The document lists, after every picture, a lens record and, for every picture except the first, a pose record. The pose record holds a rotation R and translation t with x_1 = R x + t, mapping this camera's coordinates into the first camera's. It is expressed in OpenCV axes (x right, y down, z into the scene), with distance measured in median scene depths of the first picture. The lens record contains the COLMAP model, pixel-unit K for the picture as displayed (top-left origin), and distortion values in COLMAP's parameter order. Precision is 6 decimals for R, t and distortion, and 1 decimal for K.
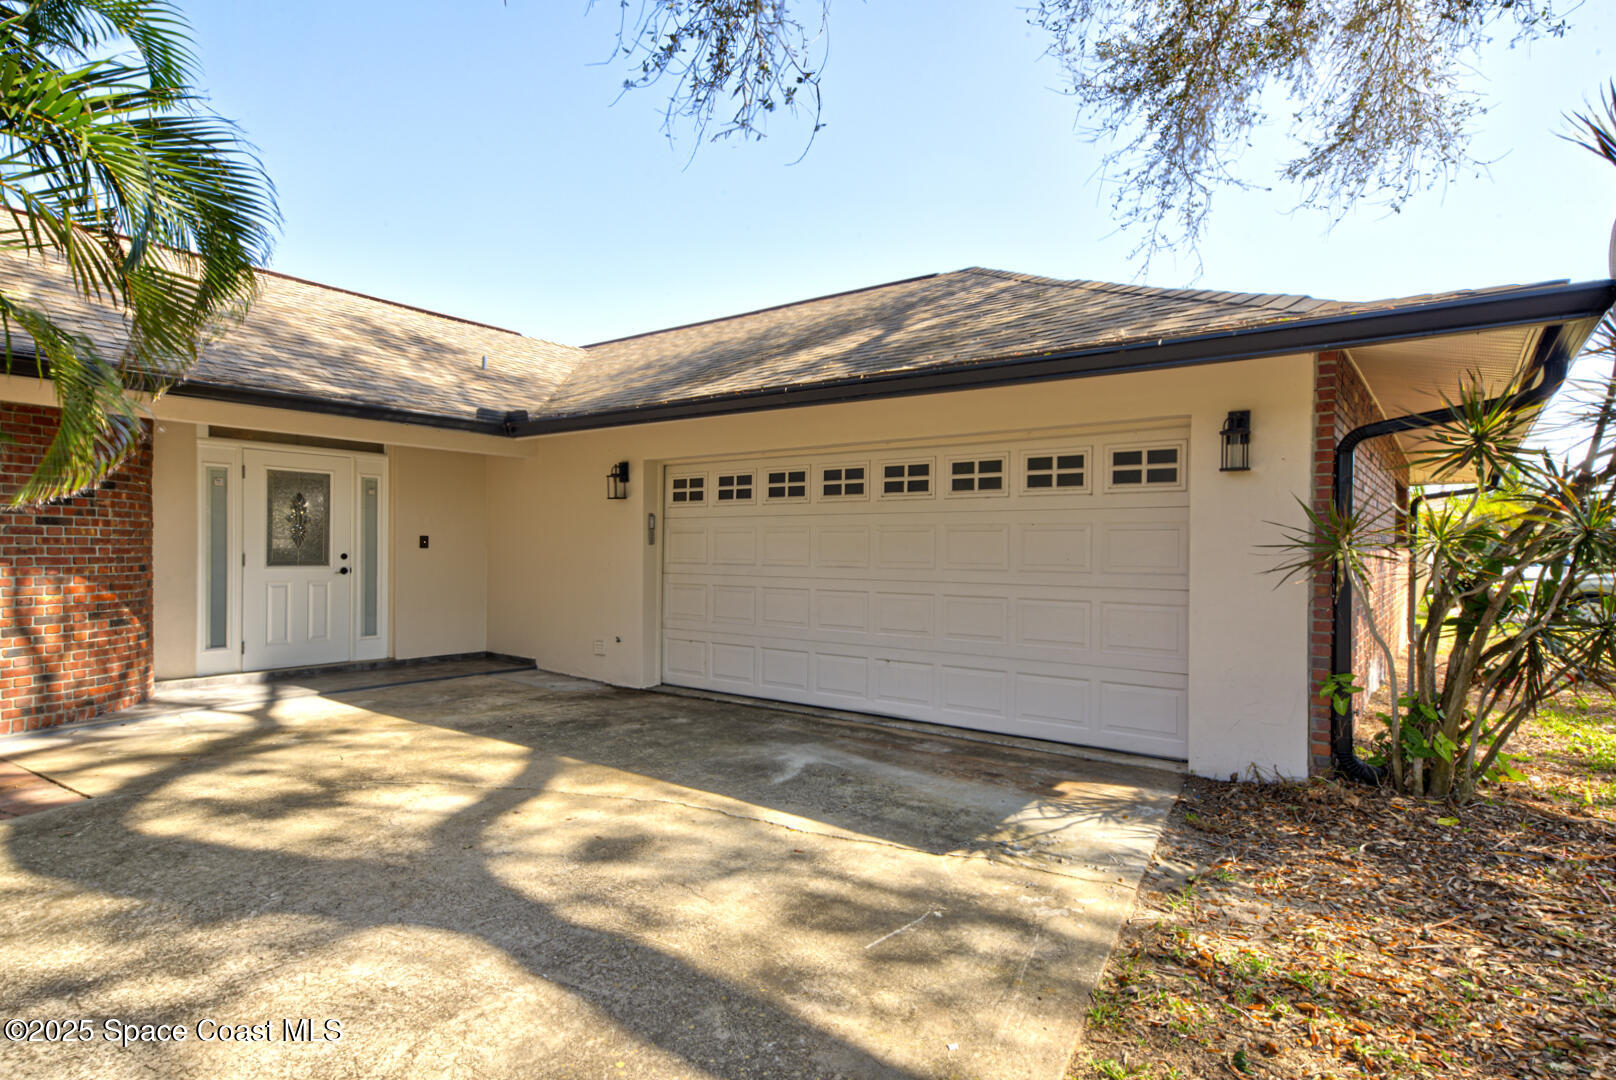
lens RADIAL K [[862.5, 0, 808.0], [0, 862.5, 540.0], [0, 0, 1]] dist [0.000065, 0.000167]
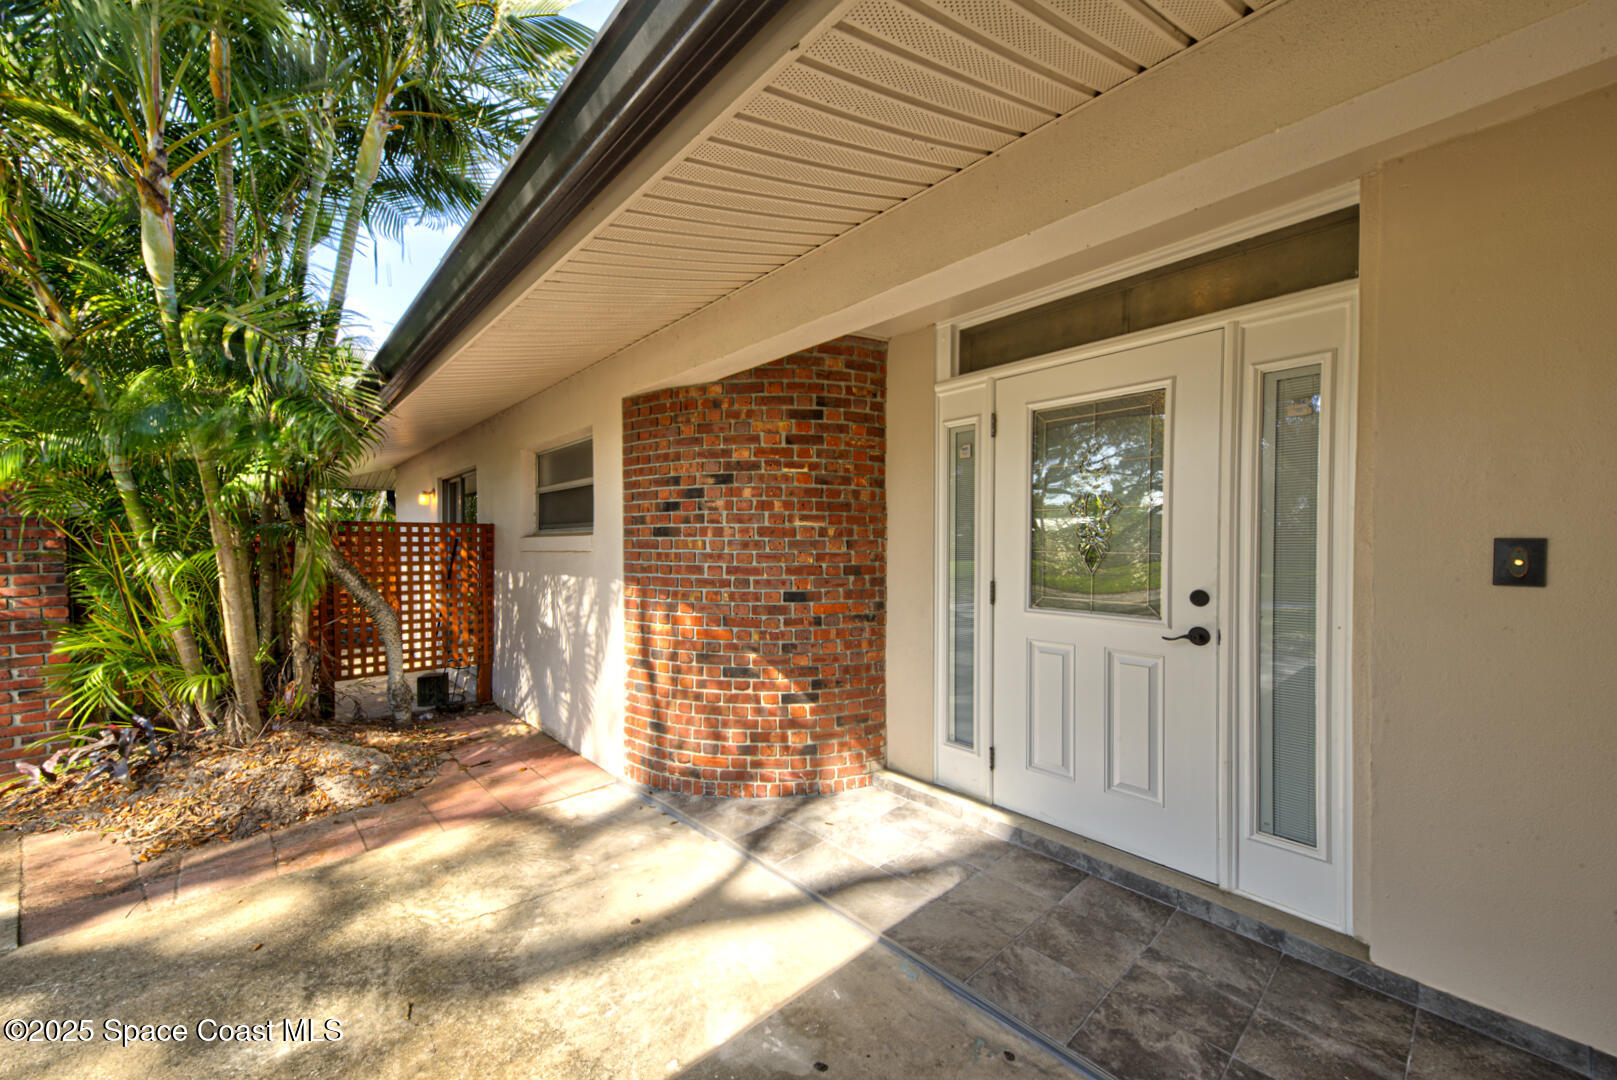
lens RADIAL K [[627.7, 0, 808.5], [0, 627.7, 540.0], [0, 0, 1]] dist [0.000715, 0.000045]
pose [[-0.206787, -0.008947, -0.978345, -0.313759], [0.010470, 0.999881, -0.011357, -0.006150], [0.978330, -0.012592, -0.206669, 1.180667]]
